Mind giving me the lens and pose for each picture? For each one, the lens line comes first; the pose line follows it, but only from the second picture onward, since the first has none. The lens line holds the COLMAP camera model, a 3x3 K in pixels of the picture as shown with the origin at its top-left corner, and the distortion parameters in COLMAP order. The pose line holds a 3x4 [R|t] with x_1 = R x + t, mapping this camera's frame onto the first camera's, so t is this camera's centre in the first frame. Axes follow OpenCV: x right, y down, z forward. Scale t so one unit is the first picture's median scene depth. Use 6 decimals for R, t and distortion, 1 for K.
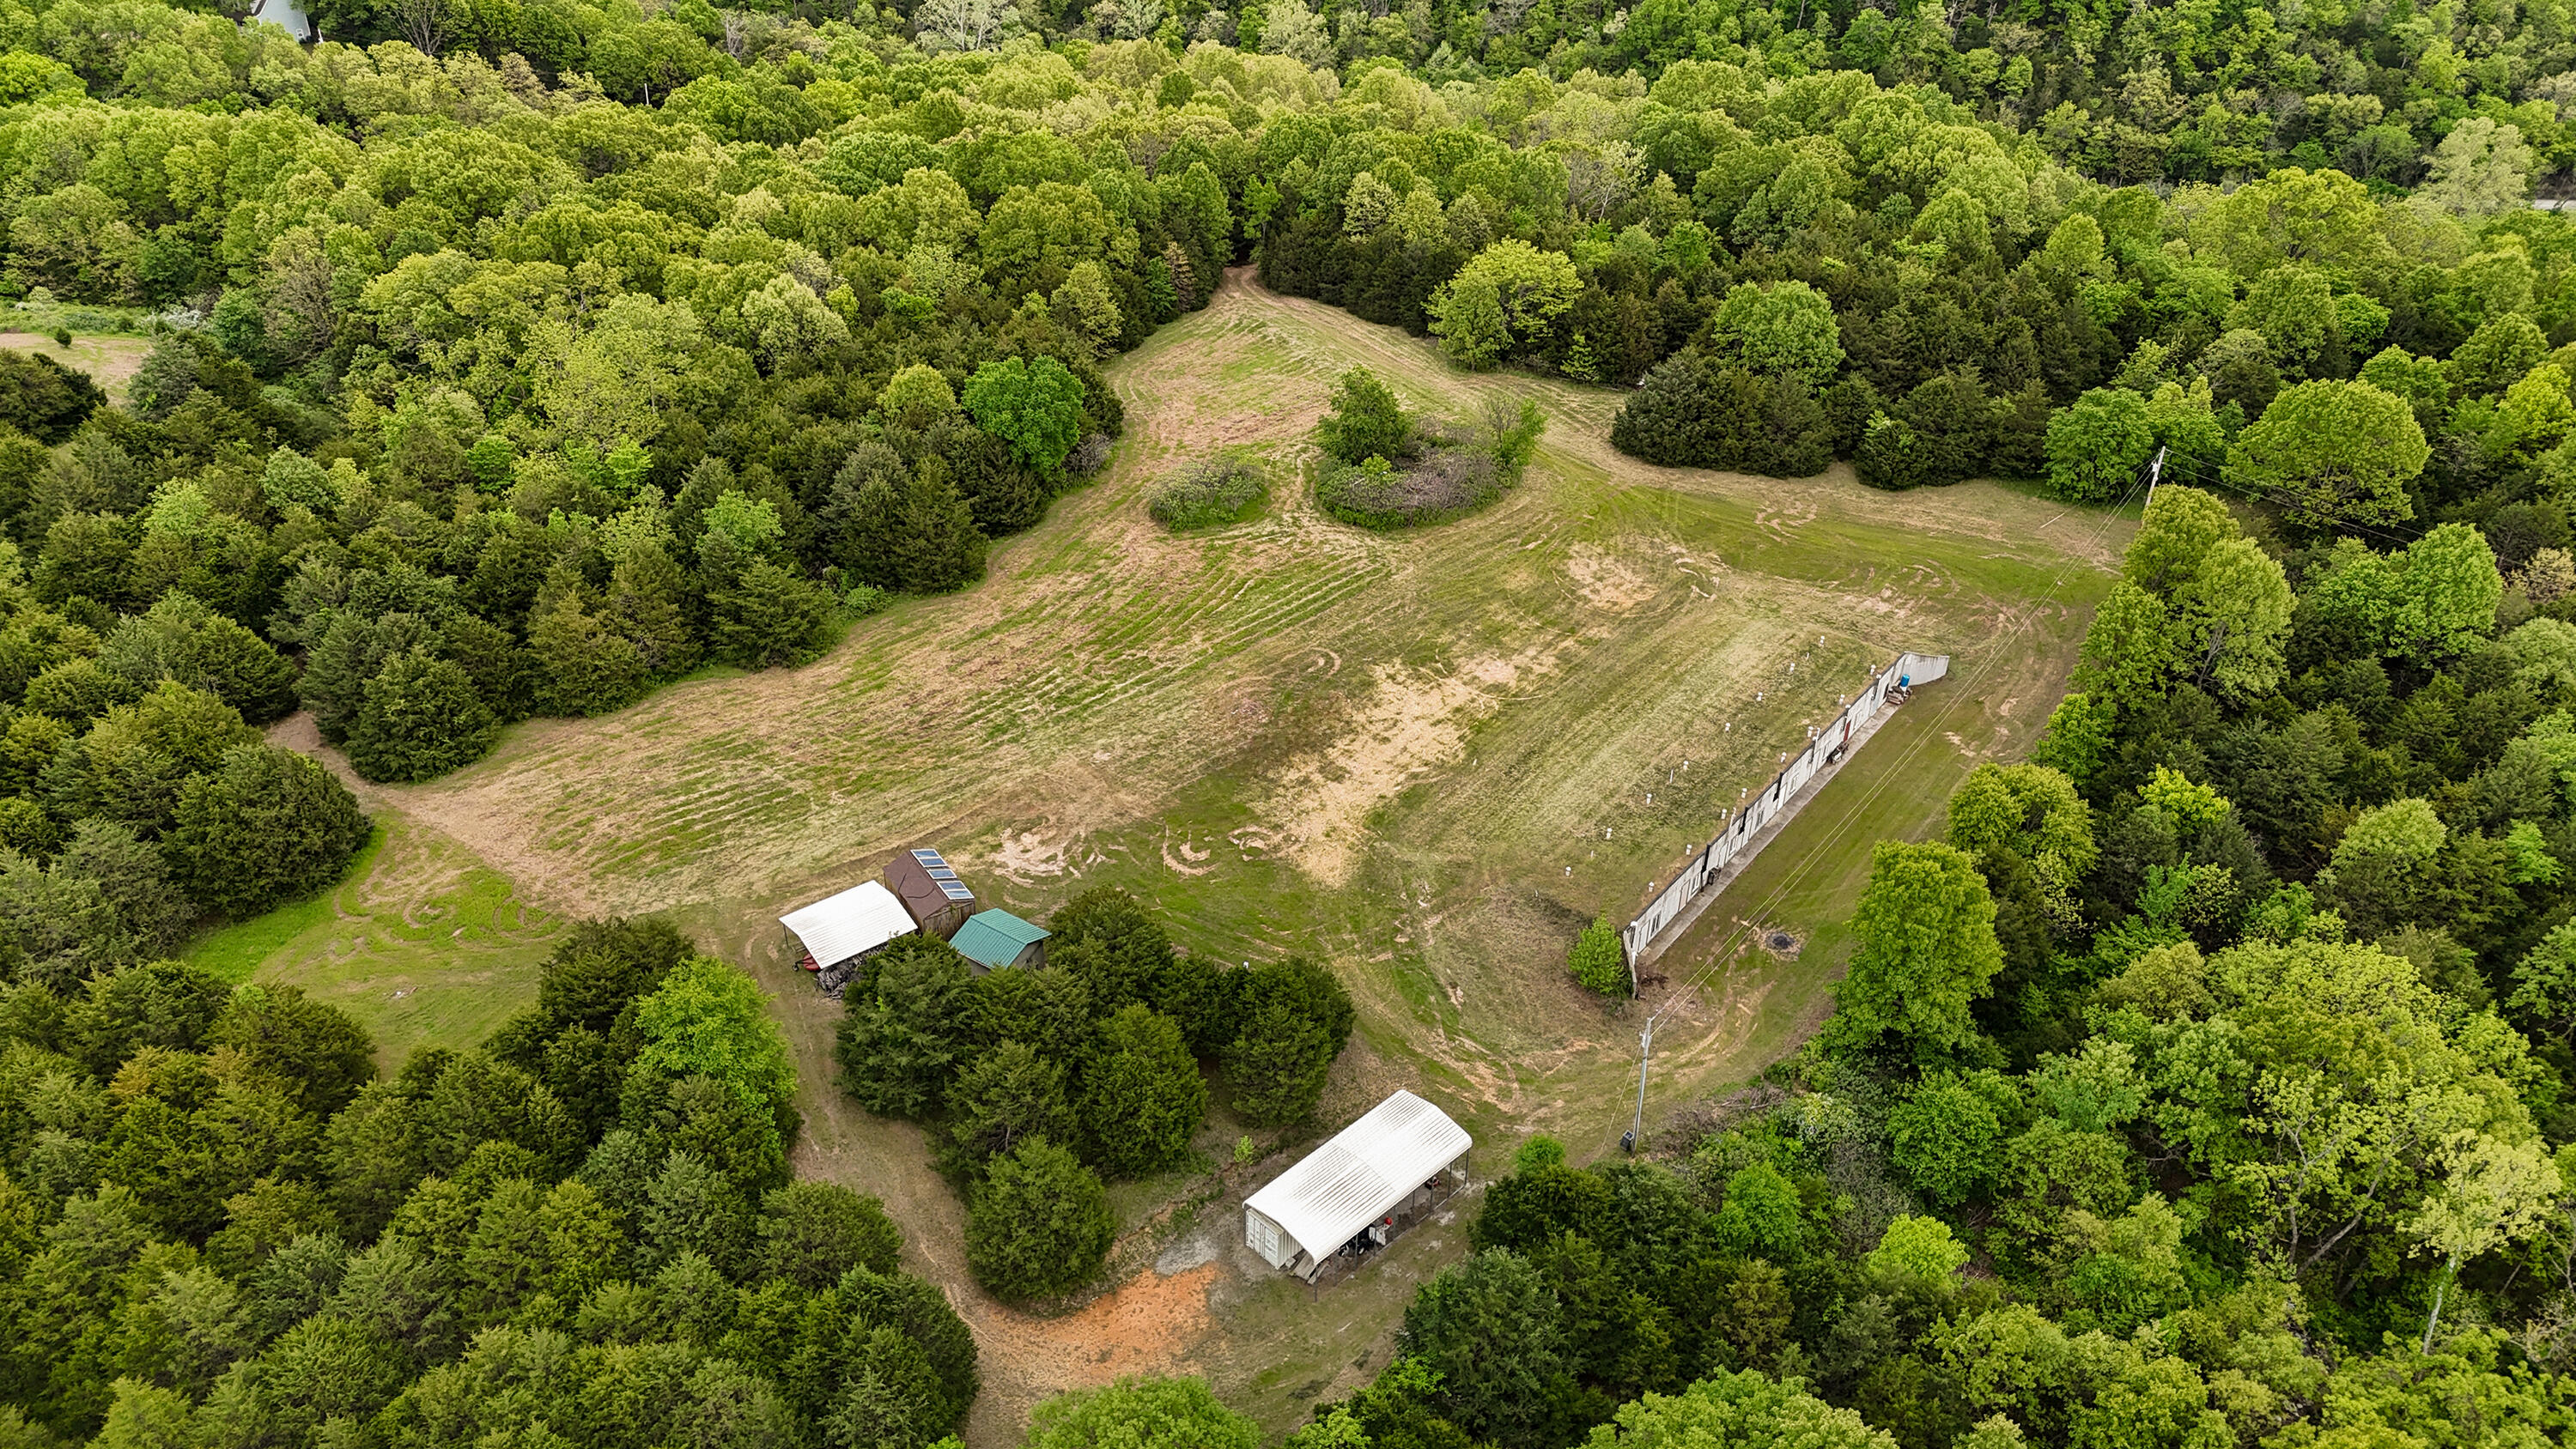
lens RADIAL K [[1860.5, 0, 1288.0], [0, 1860.5, 724.5], [0, 0, 1]] dist [0.065988, -0.050106]
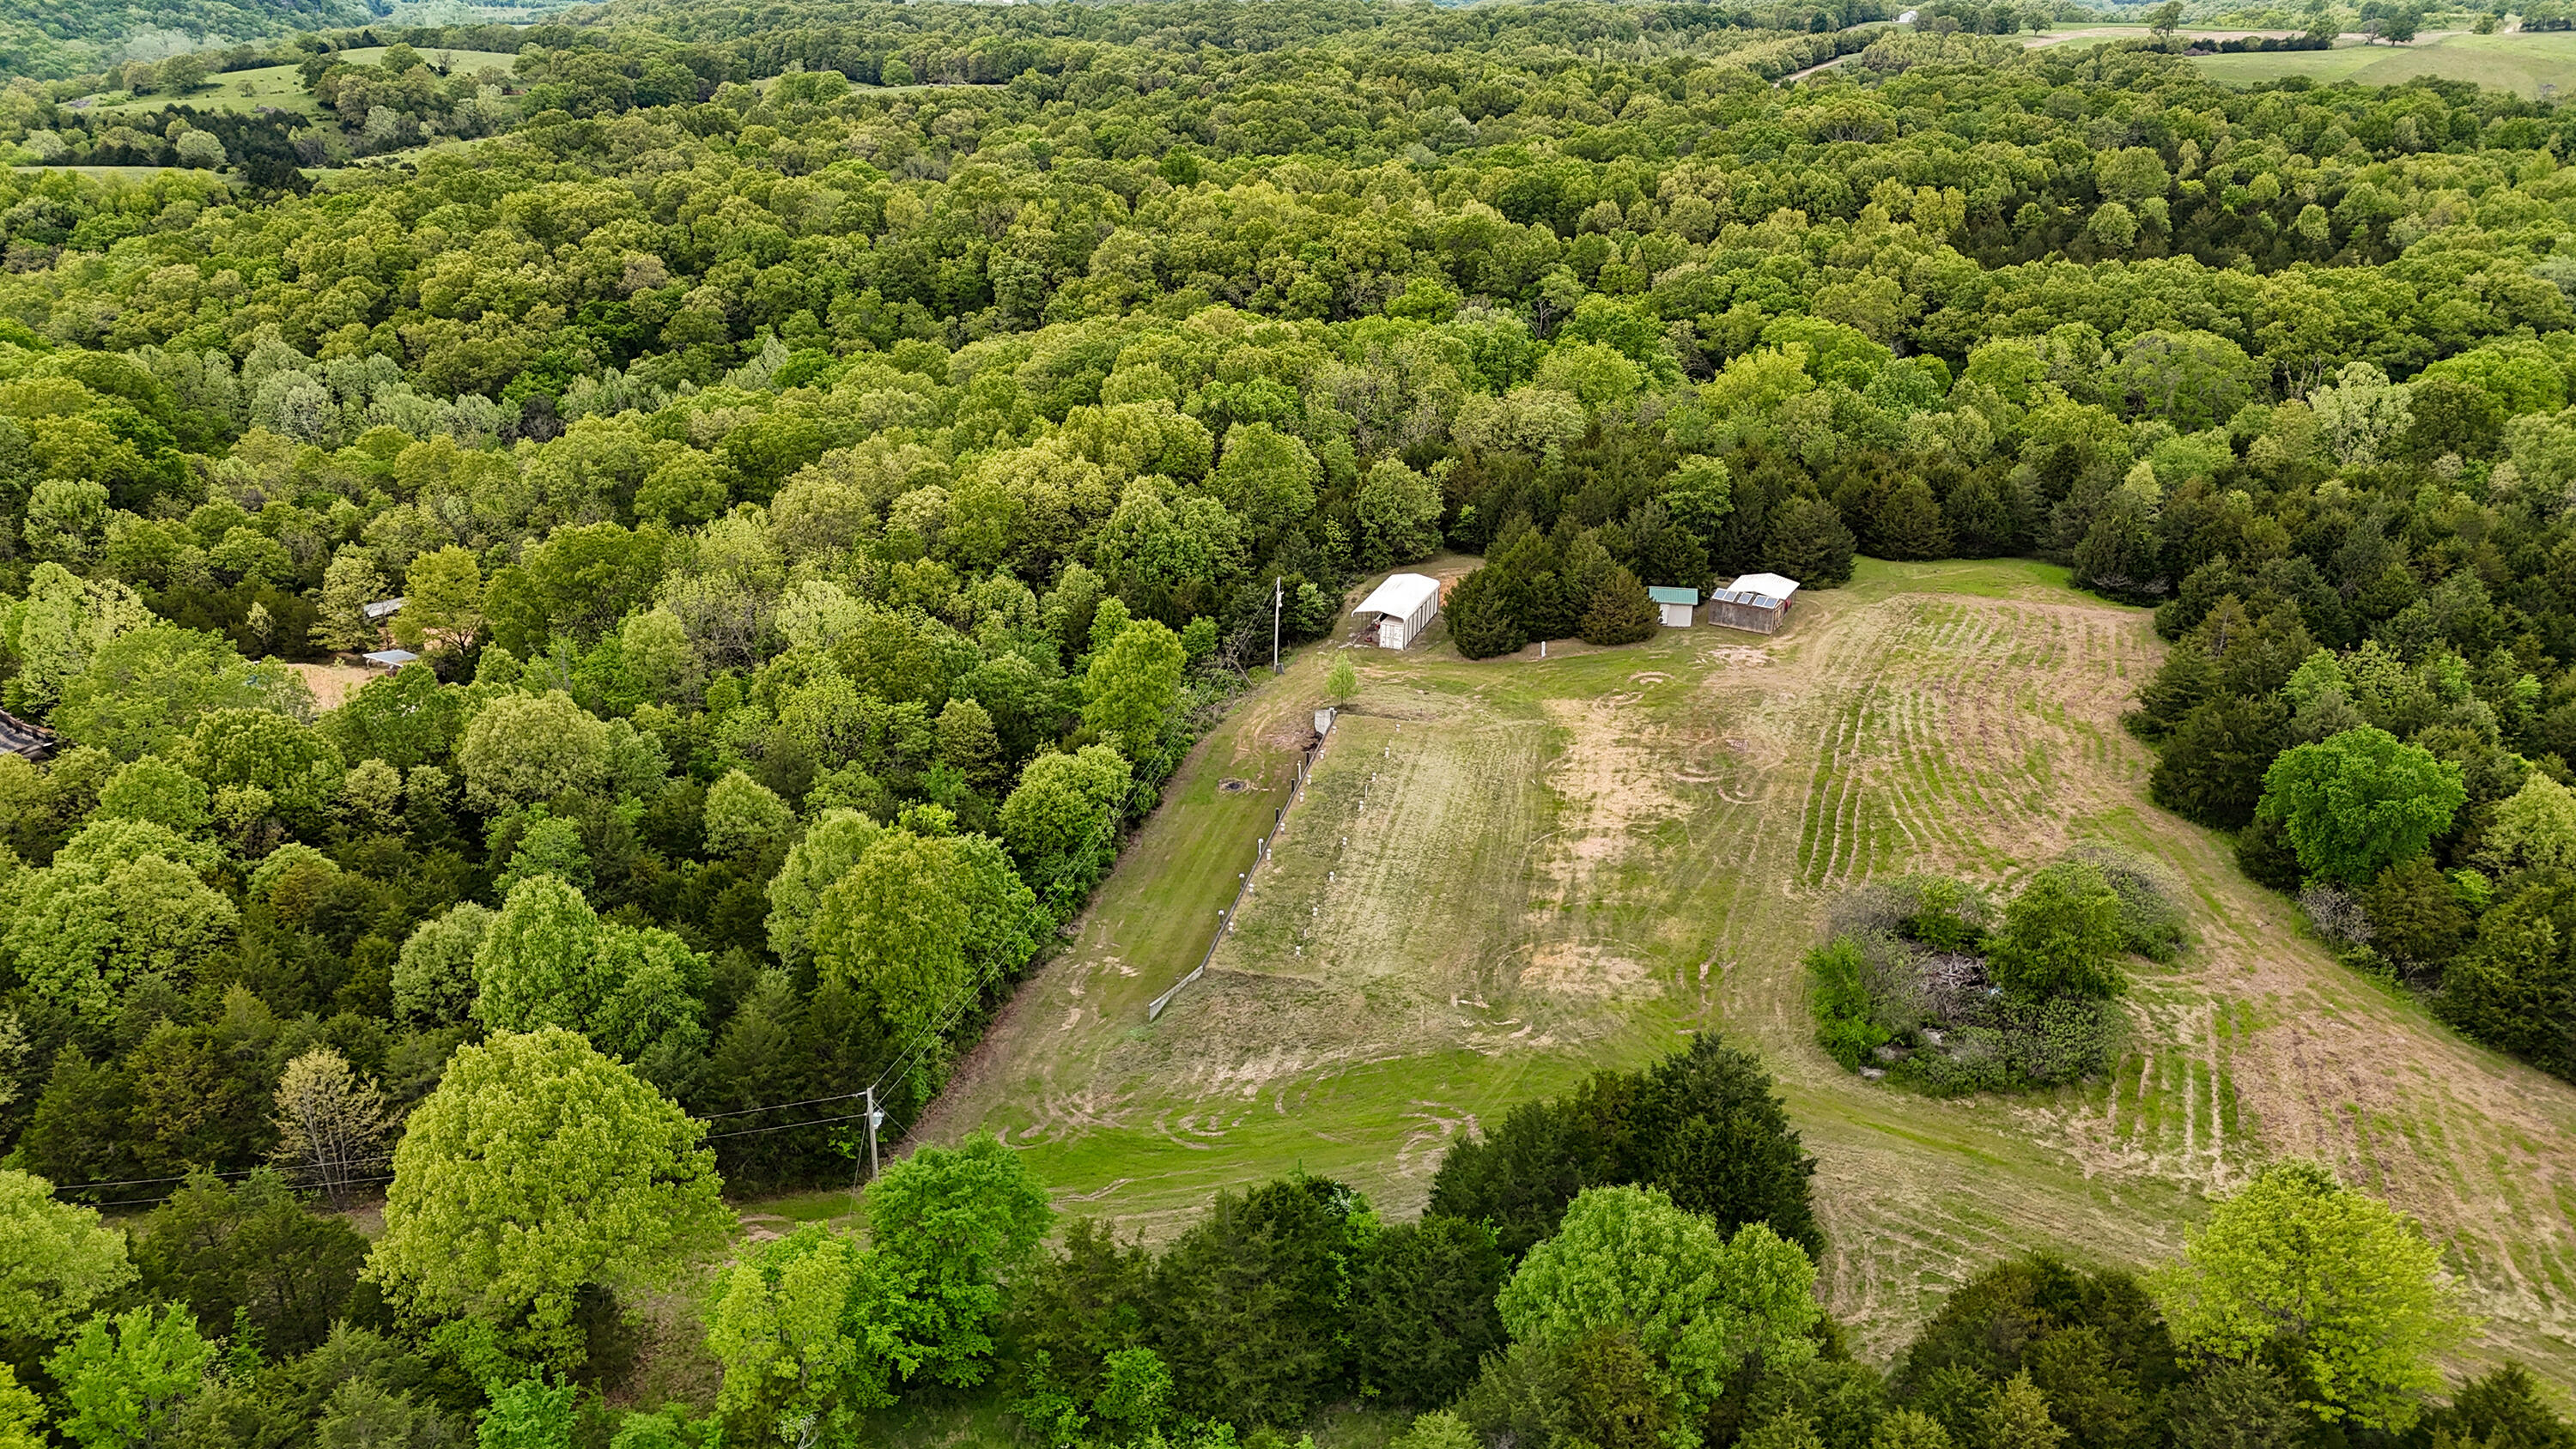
lens RADIAL K [[1860.5, 0, 1288.0], [0, 1860.5, 724.5], [0, 0, 1]] dist [0.065988, -0.050106]
pose [[-0.907646, 0.133757, -0.397854, 0.539838], [-0.243157, 0.605054, 0.758145, -0.646266], [0.342131, 0.784868, -0.516651, 1.223879]]
